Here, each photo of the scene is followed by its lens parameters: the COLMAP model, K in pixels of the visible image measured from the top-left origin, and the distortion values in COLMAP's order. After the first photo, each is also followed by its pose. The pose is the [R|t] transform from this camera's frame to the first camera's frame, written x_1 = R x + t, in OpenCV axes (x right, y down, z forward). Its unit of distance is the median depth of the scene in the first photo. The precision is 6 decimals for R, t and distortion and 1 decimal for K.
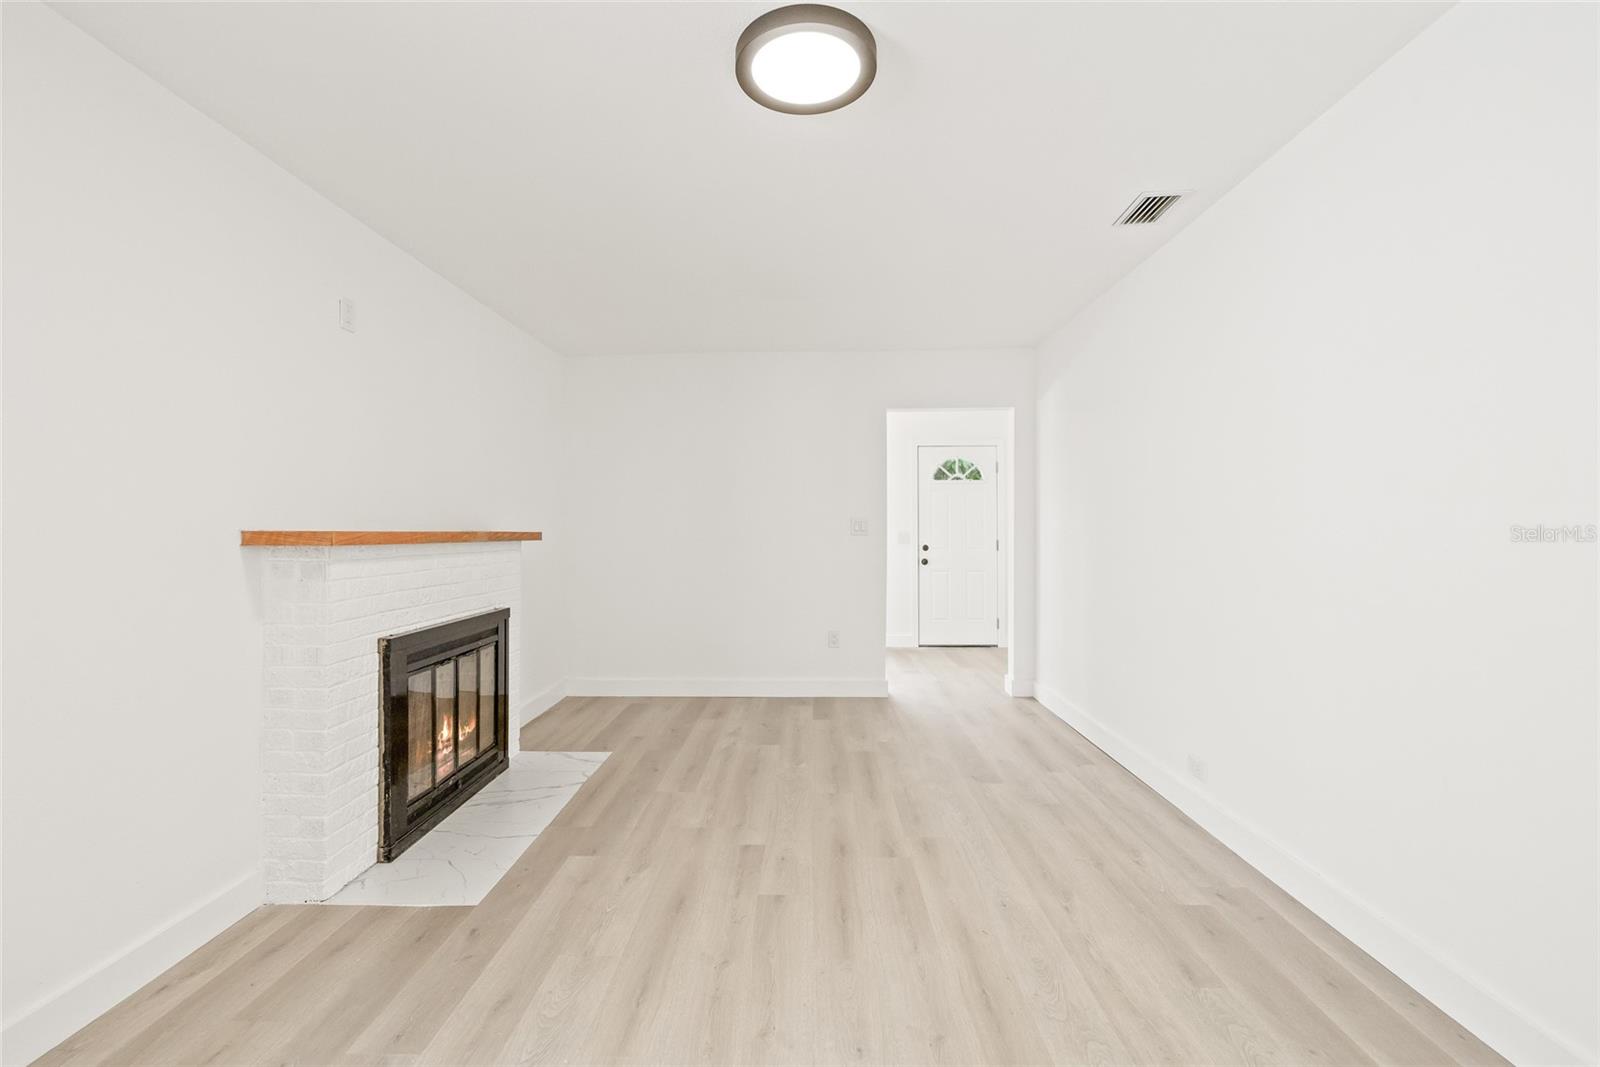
lens RADIAL K [[699.1, 0, 776.9], [0, 699.1, 532.2], [0, 0, 1]] dist [0.000647, 0.000180]
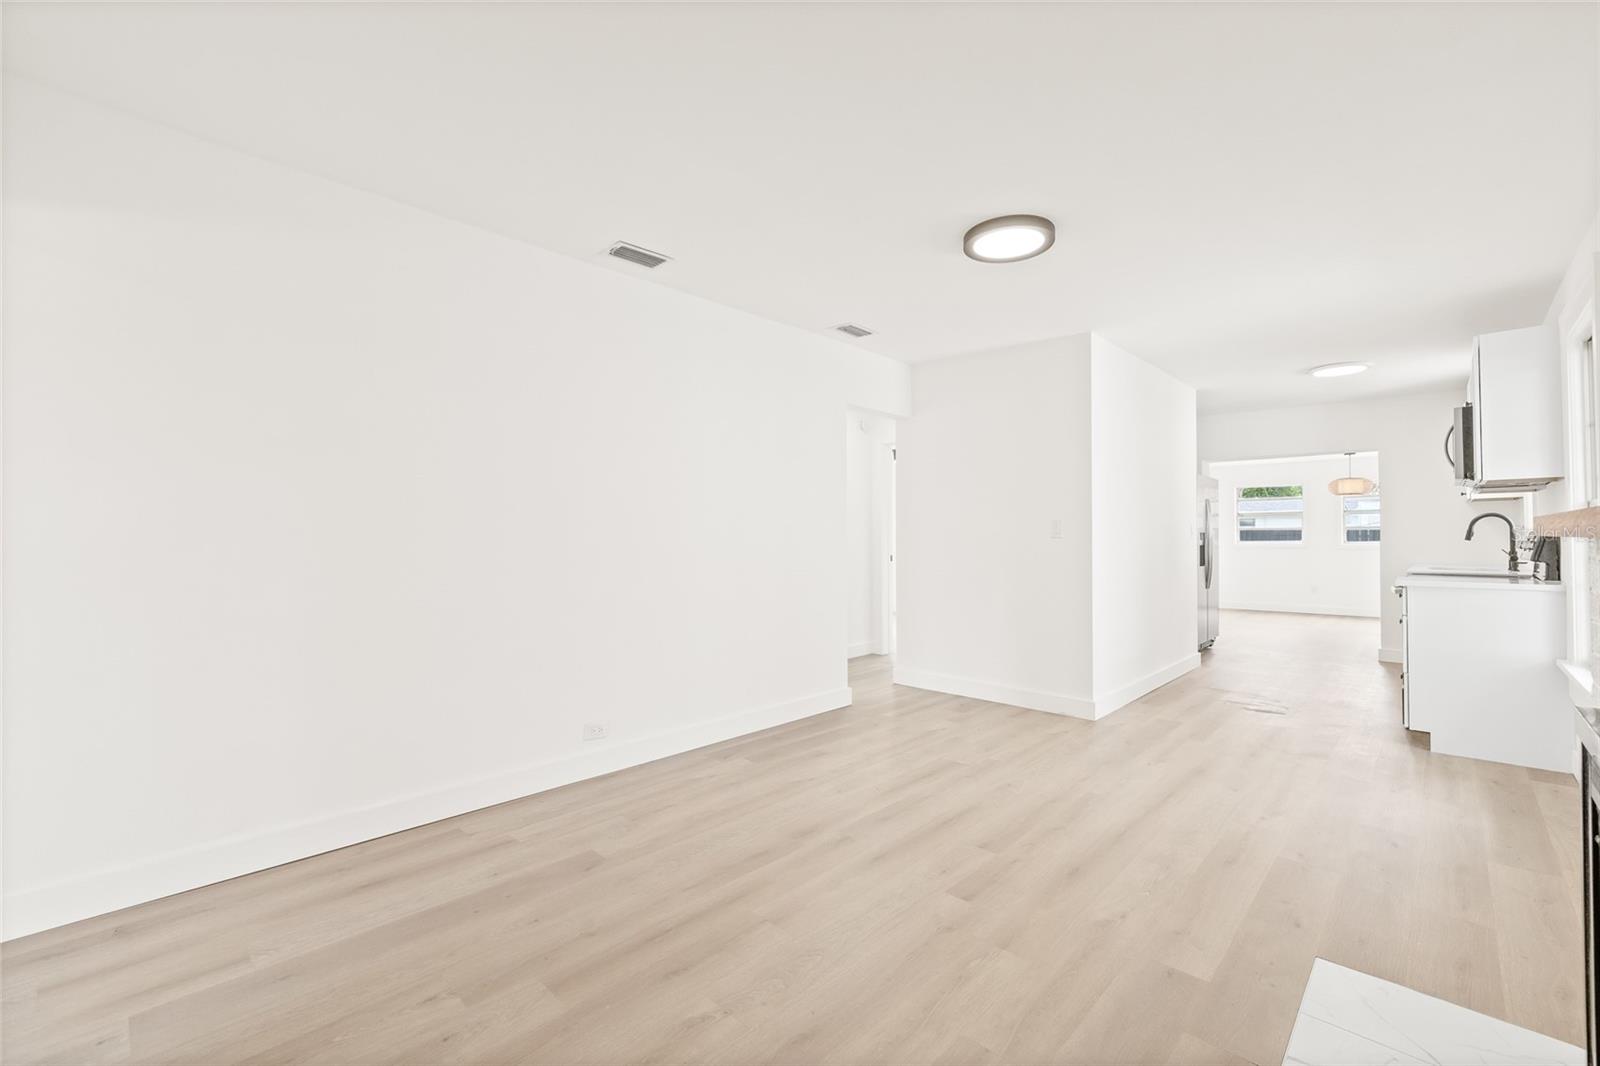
lens RADIAL K [[699.1, 0, 776.9], [0, 699.1, 531.7], [0, 0, 1]] dist [0.000647, 0.000180]
pose [[-0.752219, 0.008953, 0.658853, -0.390631], [0.005650, 0.999959, -0.007138, 0.011457], [-0.658889, -0.001647, -0.752238, 1.620202]]
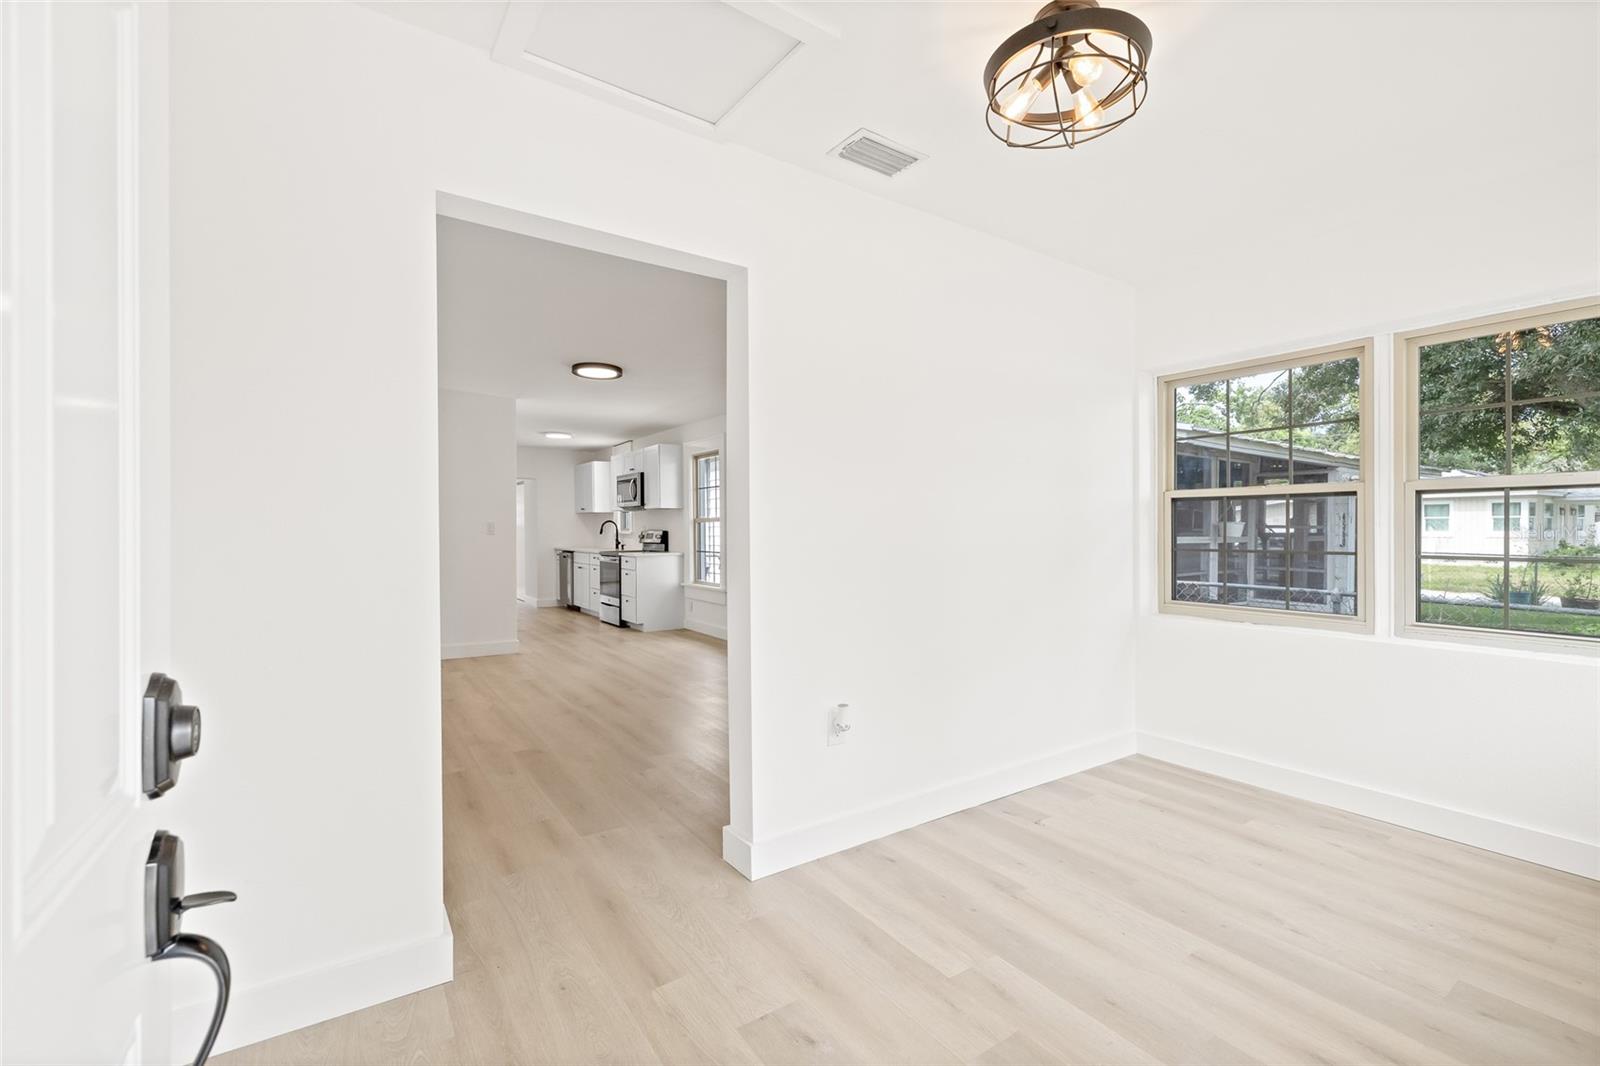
lens RADIAL K [[678.4, 0, 837.7], [0, 678.4, 532.4], [0, 0, 1]] dist [0.022818, 0.000032]
pose [[-0.768942, 0.006634, -0.639284, 0.699592], [0.000630, 0.999954, 0.009619, -0.009607], [0.639318, 0.006994, -0.768911, 2.444070]]
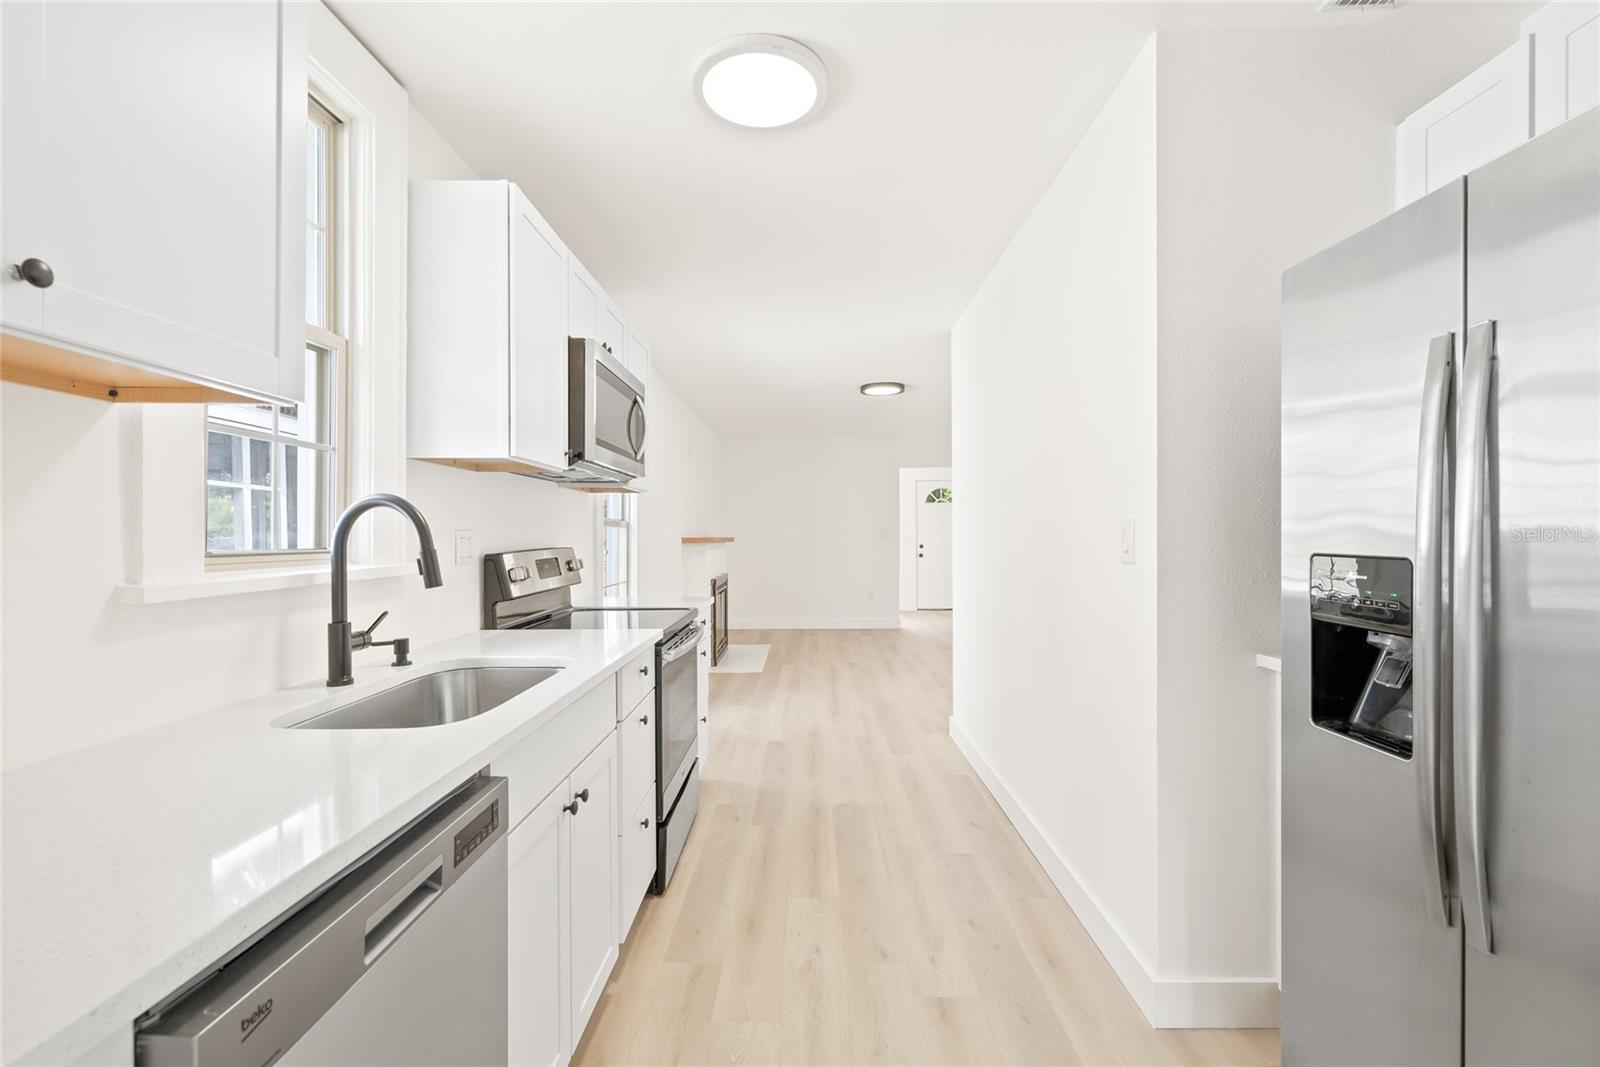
lens RADIAL K [[689.8, 0, 800.6], [0, 689.8, 527.8], [0, 0, 1]] dist [0.000272, 0.000346]
pose [[0.999428, -0.001830, 0.033759, -0.283237], [0.002212, 0.999934, -0.011259, -0.007683], [-0.033737, 0.011328, 0.999367, -1.379681]]
